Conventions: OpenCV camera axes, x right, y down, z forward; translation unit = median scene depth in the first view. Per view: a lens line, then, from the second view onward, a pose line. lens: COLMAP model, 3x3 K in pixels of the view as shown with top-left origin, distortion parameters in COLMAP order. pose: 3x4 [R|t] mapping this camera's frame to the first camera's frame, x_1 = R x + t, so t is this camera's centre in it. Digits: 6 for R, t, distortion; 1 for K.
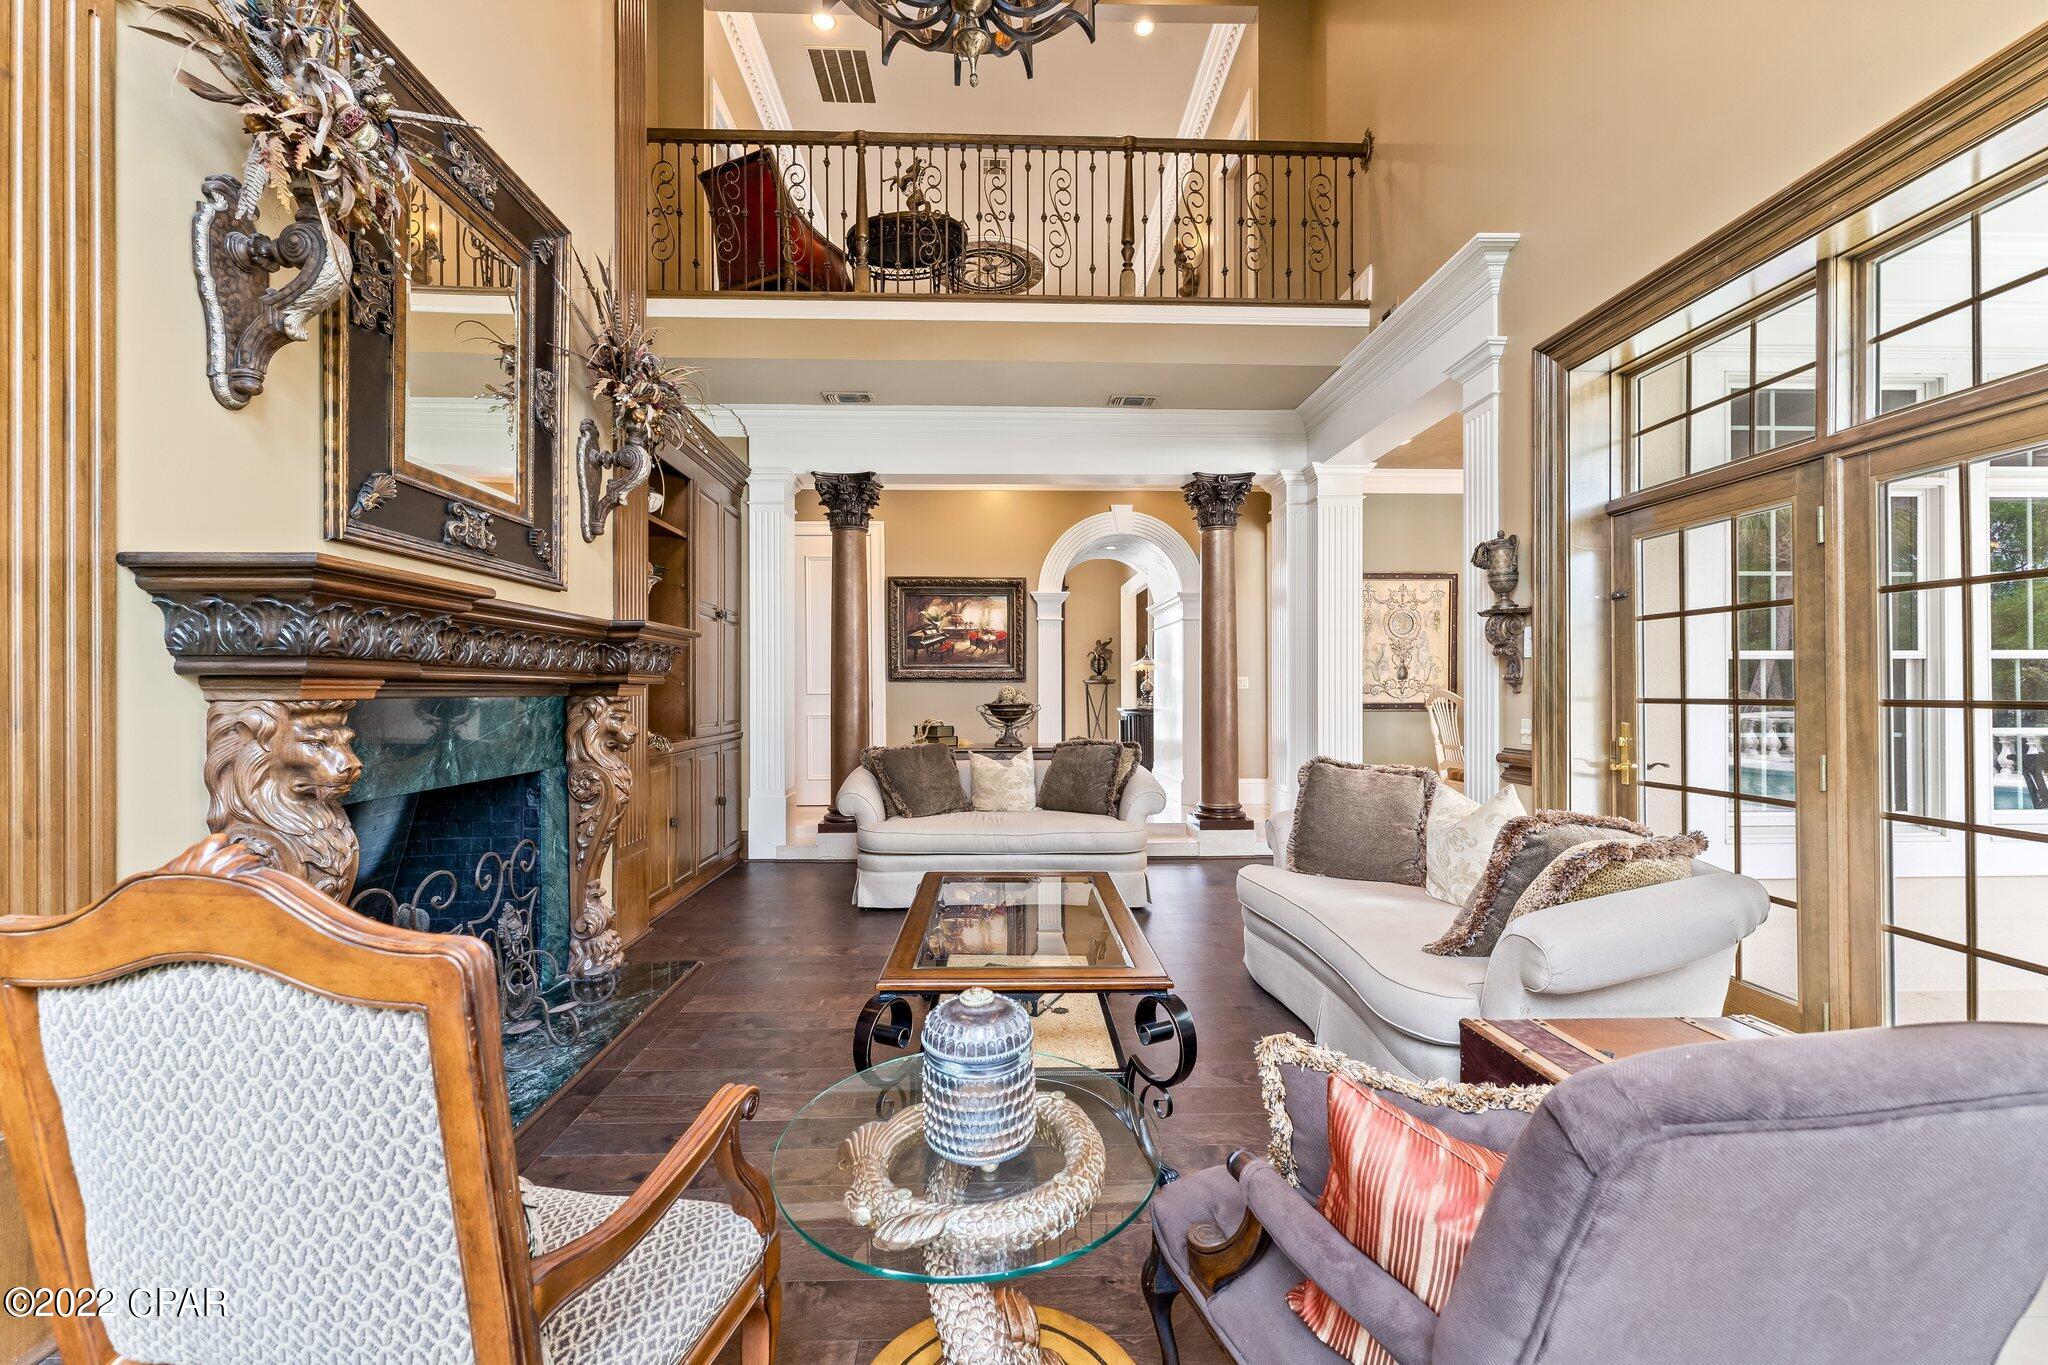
lens RADIAL K [[817.2, 0, 1031.0], [0, 817.2, 687.4], [0, 0, 1]] dist [0.000848, 0.000118]
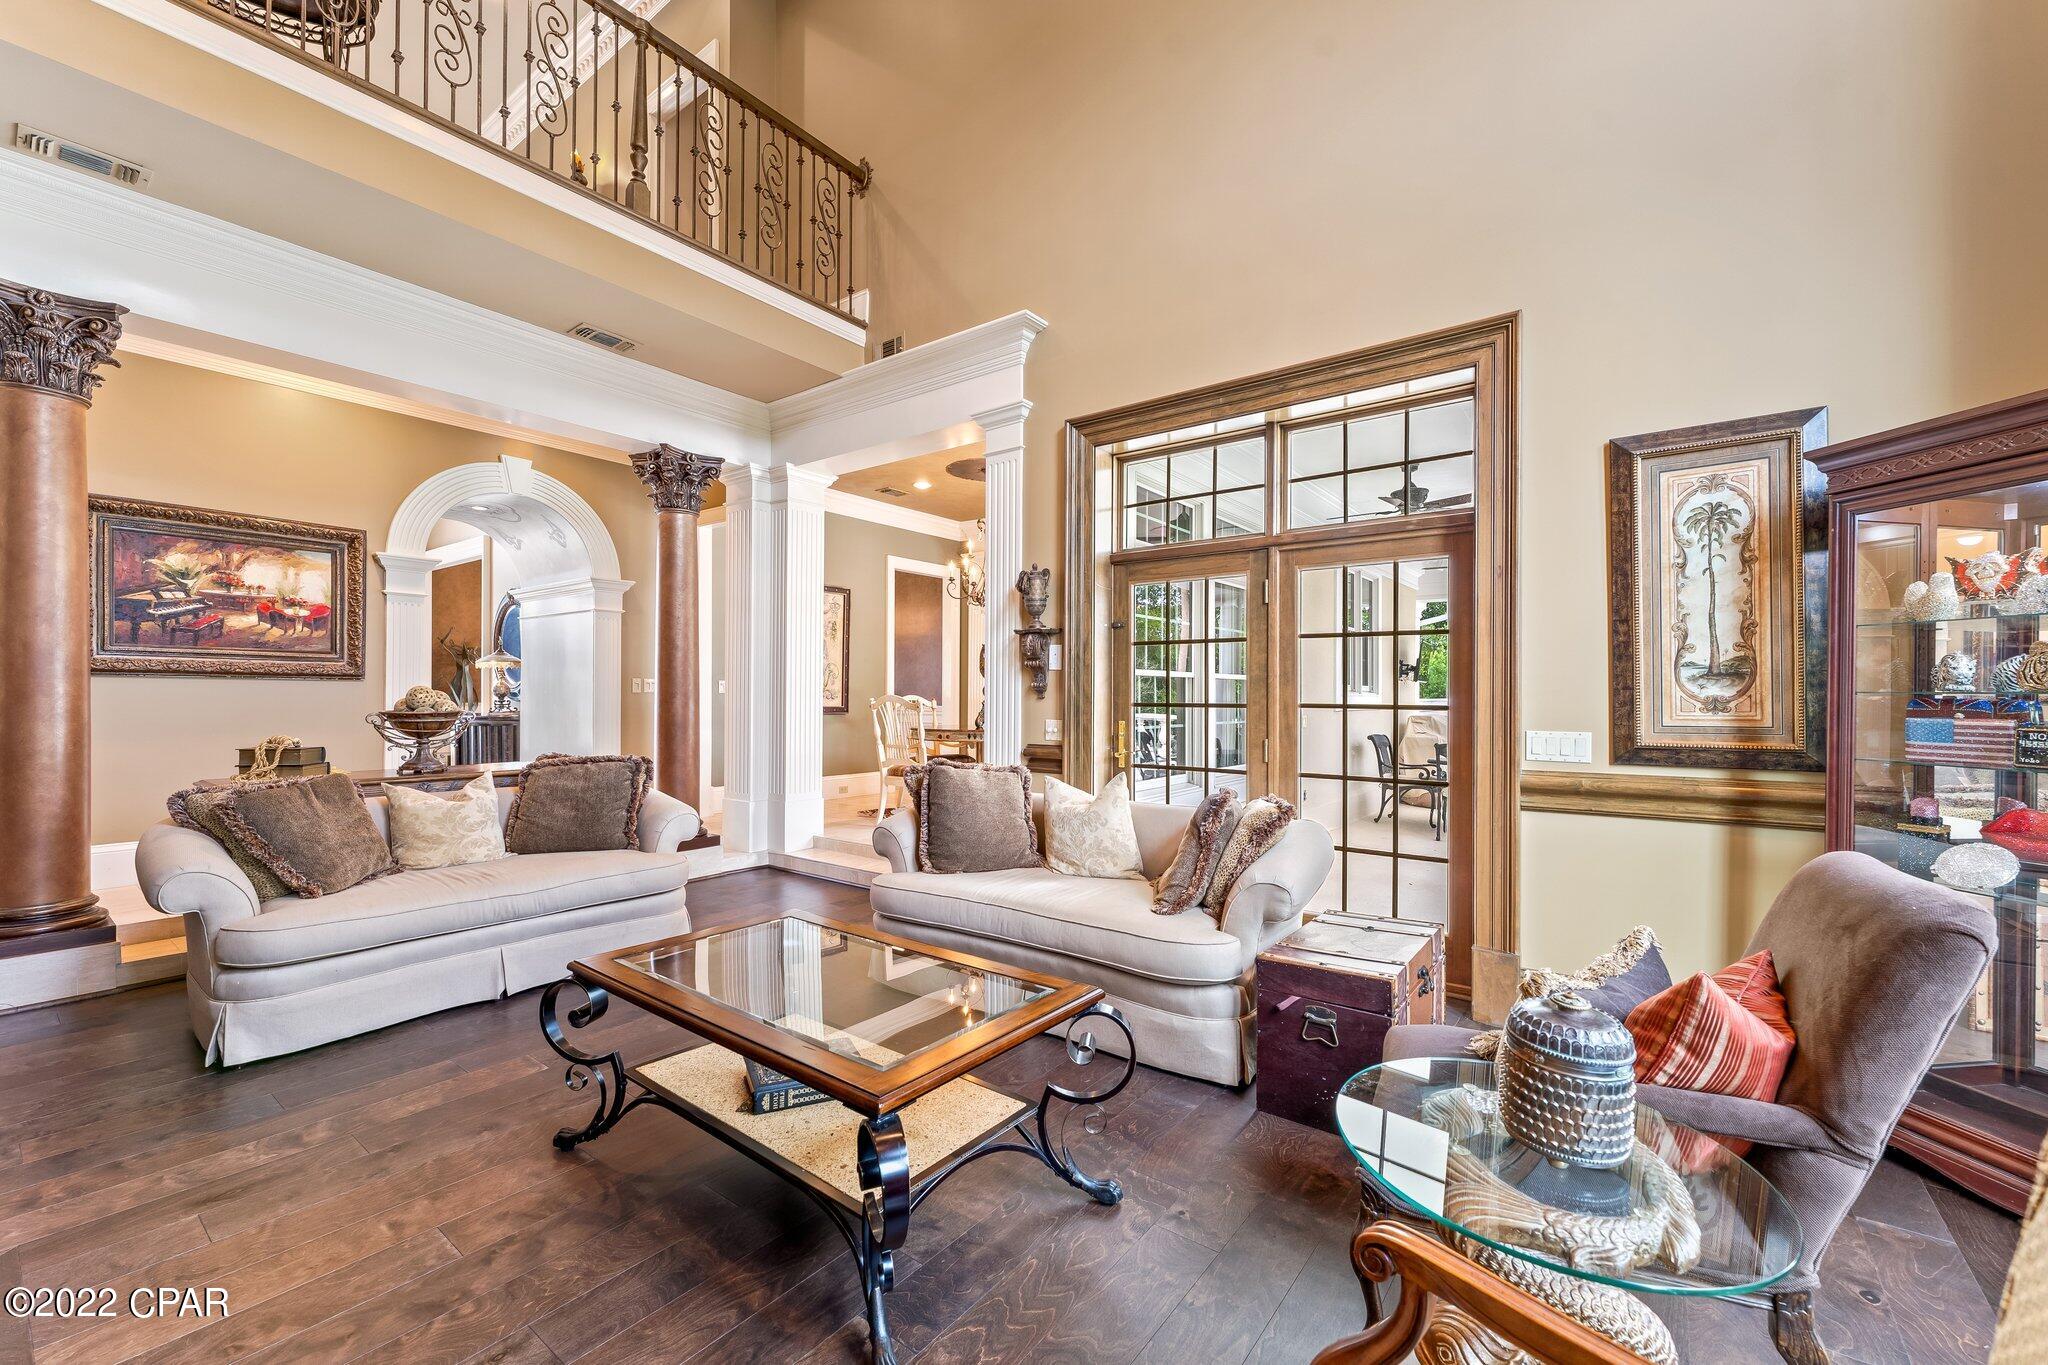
lens RADIAL K [[817.2, 0, 1024.9], [0, 817.2, 691.6], [0, 0, 1]] dist [0.000848, 0.000118]
pose [[0.643745, 0.008661, 0.765191, -0.258482], [-0.009076, 0.999952, -0.003683, 0.000792], [-0.765186, -0.004574, 0.643793, 0.174236]]
